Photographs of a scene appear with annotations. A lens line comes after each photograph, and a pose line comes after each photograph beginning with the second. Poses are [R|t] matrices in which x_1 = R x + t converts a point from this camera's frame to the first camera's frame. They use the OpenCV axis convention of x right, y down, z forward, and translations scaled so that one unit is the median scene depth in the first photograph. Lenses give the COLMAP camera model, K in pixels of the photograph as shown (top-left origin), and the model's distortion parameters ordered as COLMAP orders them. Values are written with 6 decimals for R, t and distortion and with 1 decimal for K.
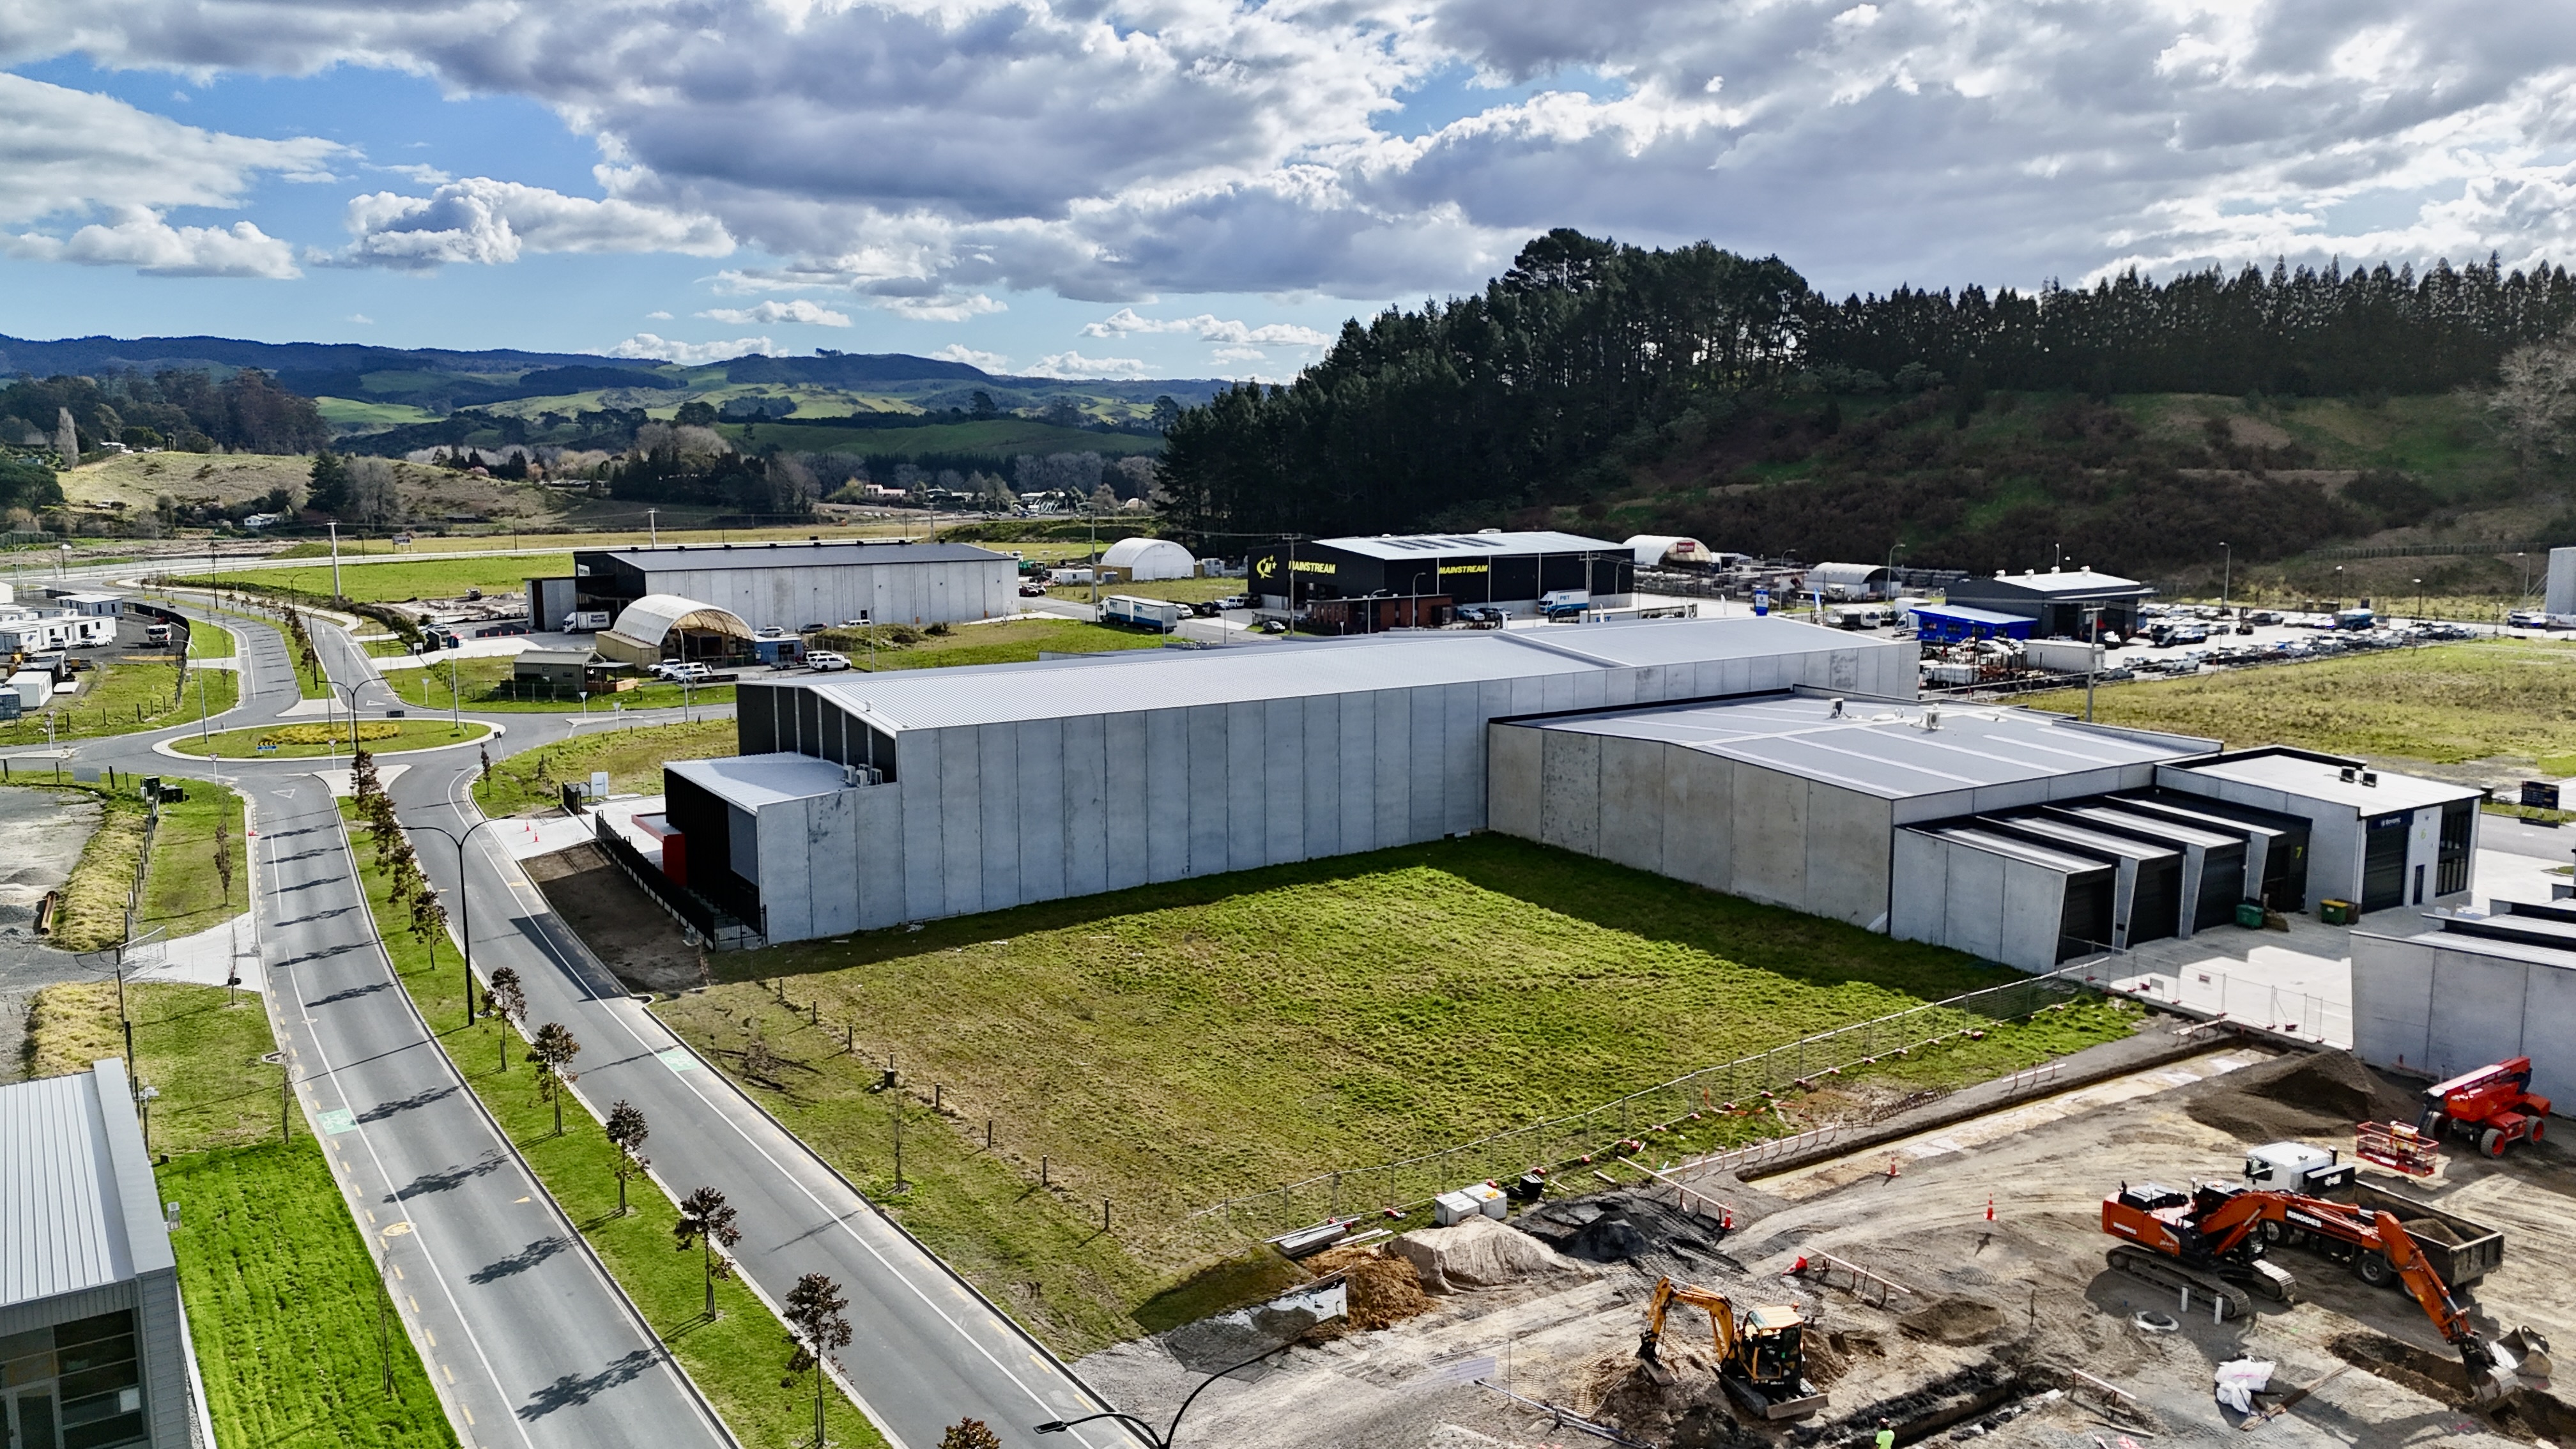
lens RADIAL K [[1877.3, 0, 1288.0], [0, 1877.3, 724.5], [0, 0, 1]] dist [0.092302, -0.094631]
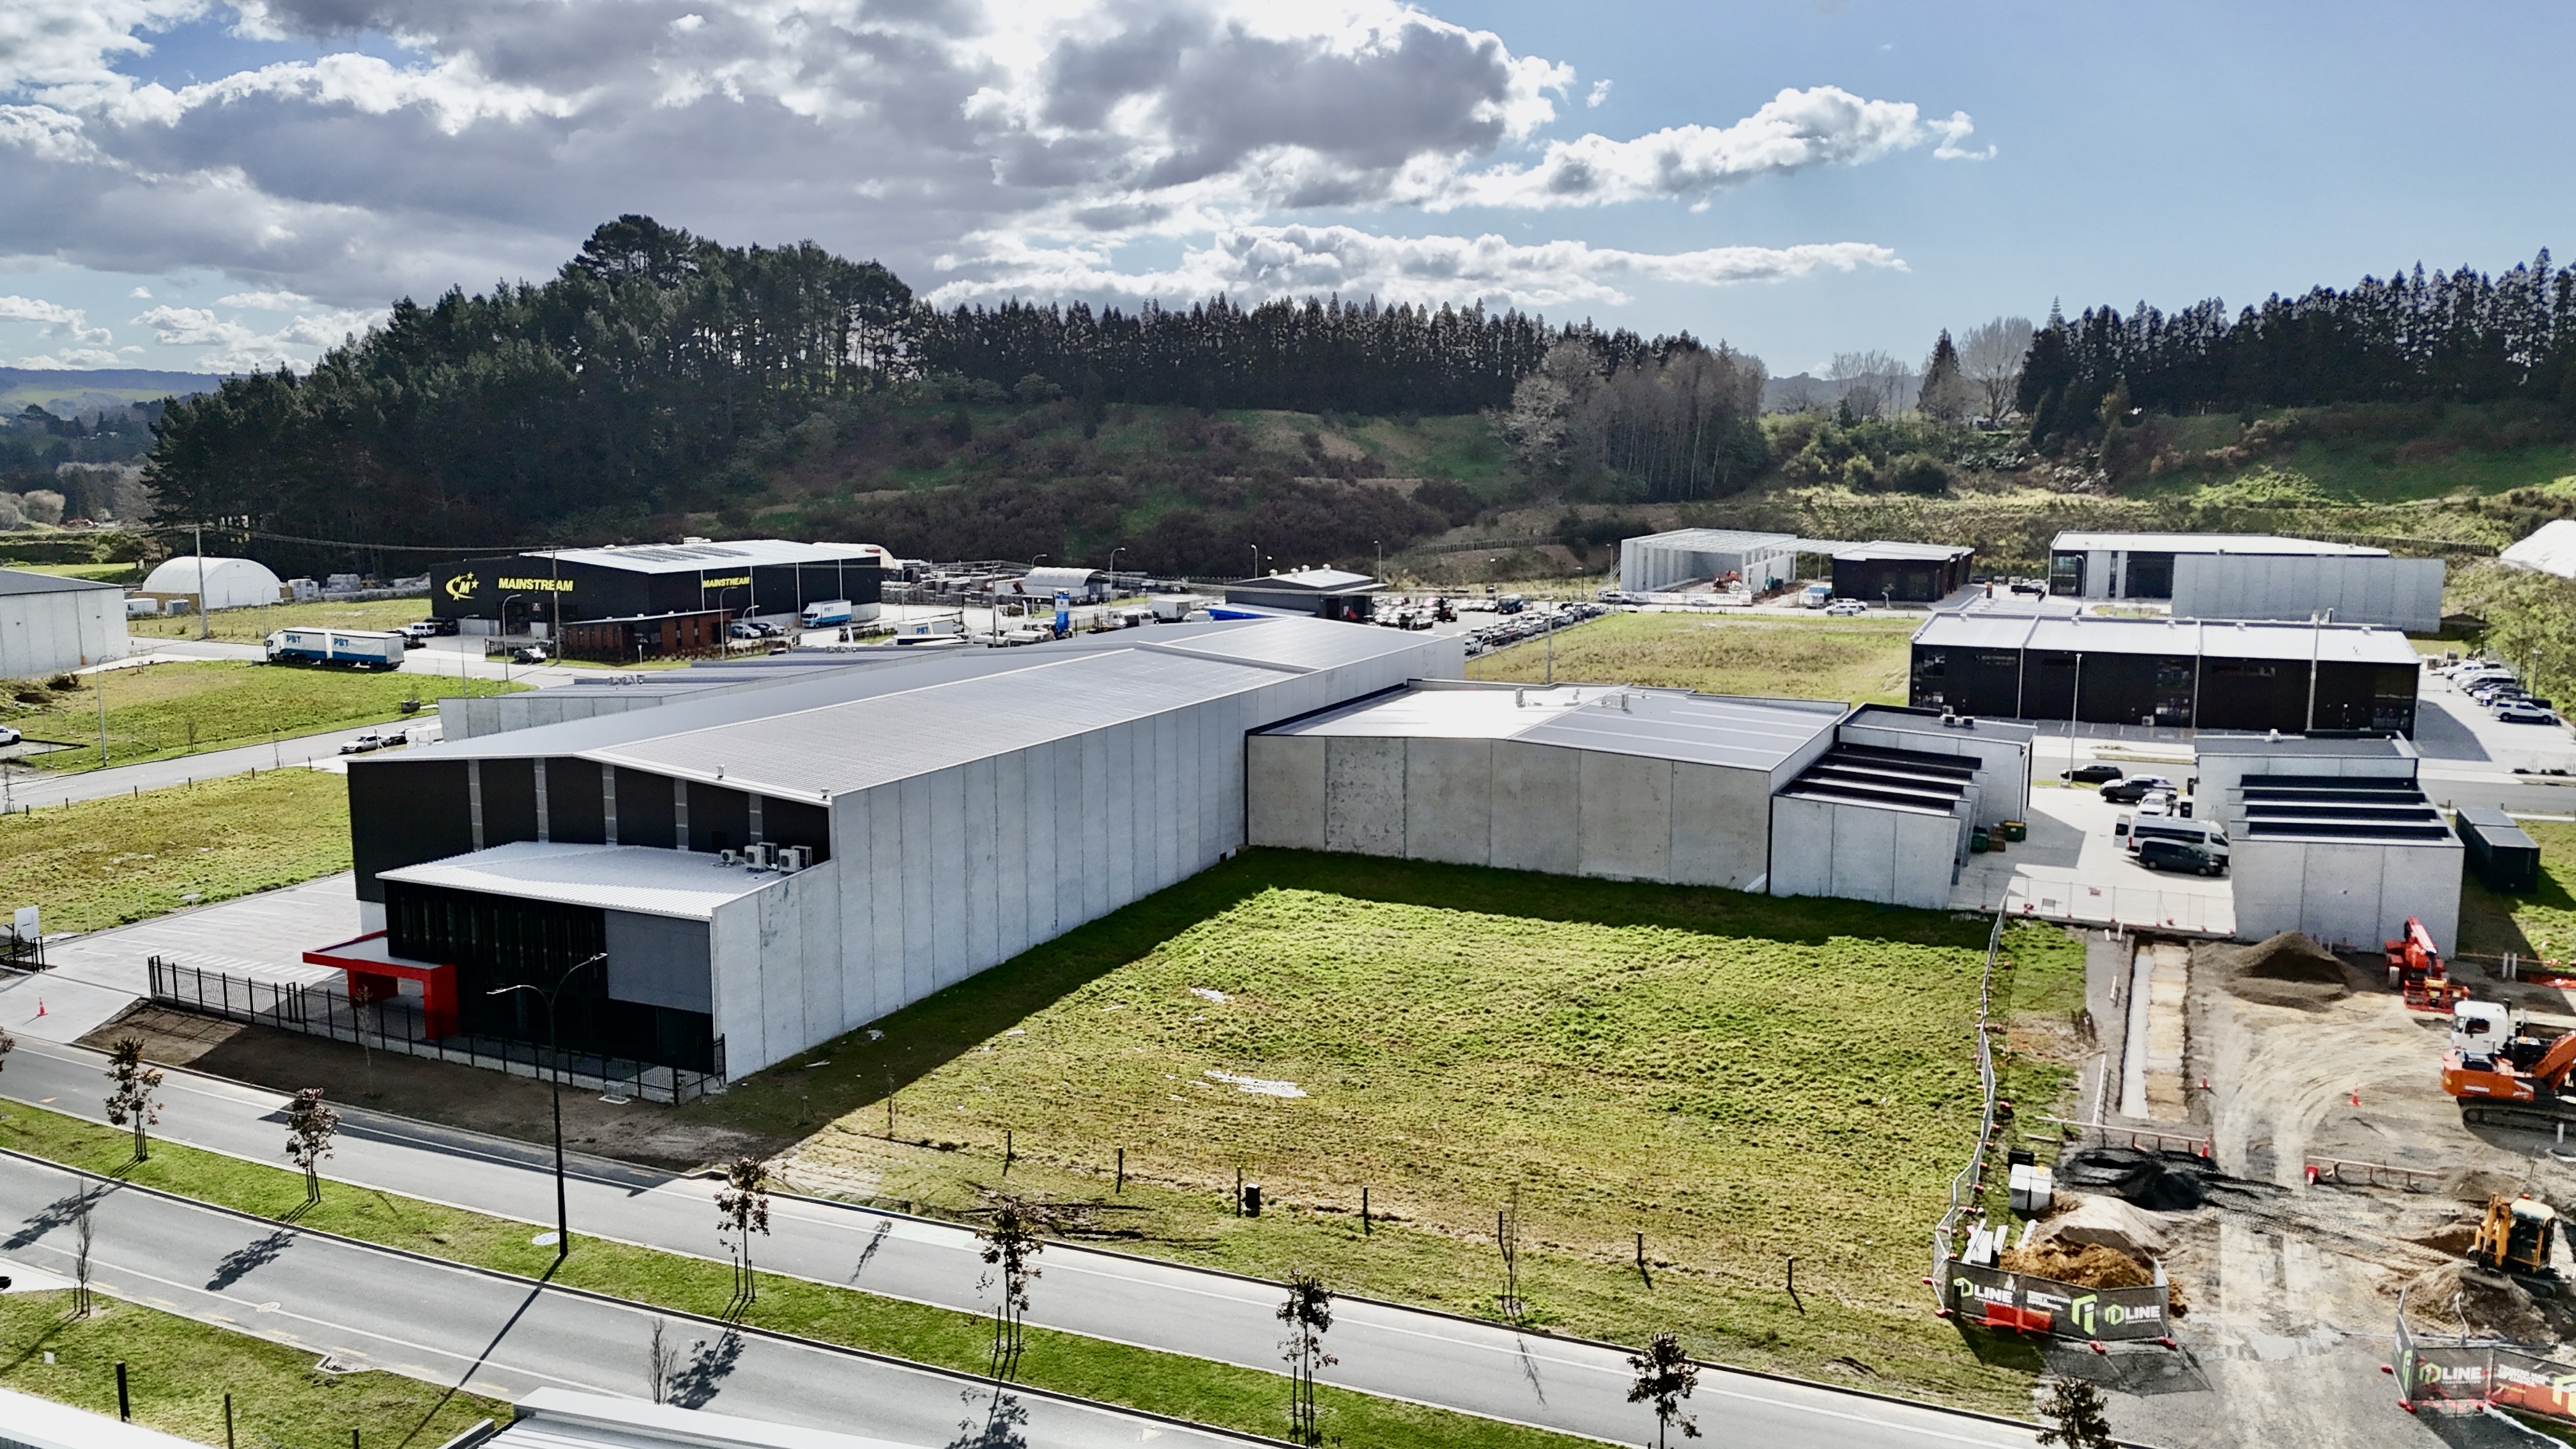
lens RADIAL K [[1877.3, 0, 1288.0], [0, 1877.3, 724.5], [0, 0, 1]] dist [0.092302, -0.094631]
pose [[0.839019, -0.073761, 0.539080, -0.174275], [0.075469, 0.996968, 0.018953, -0.010195], [-0.538843, 0.024782, 0.842041, 0.075890]]
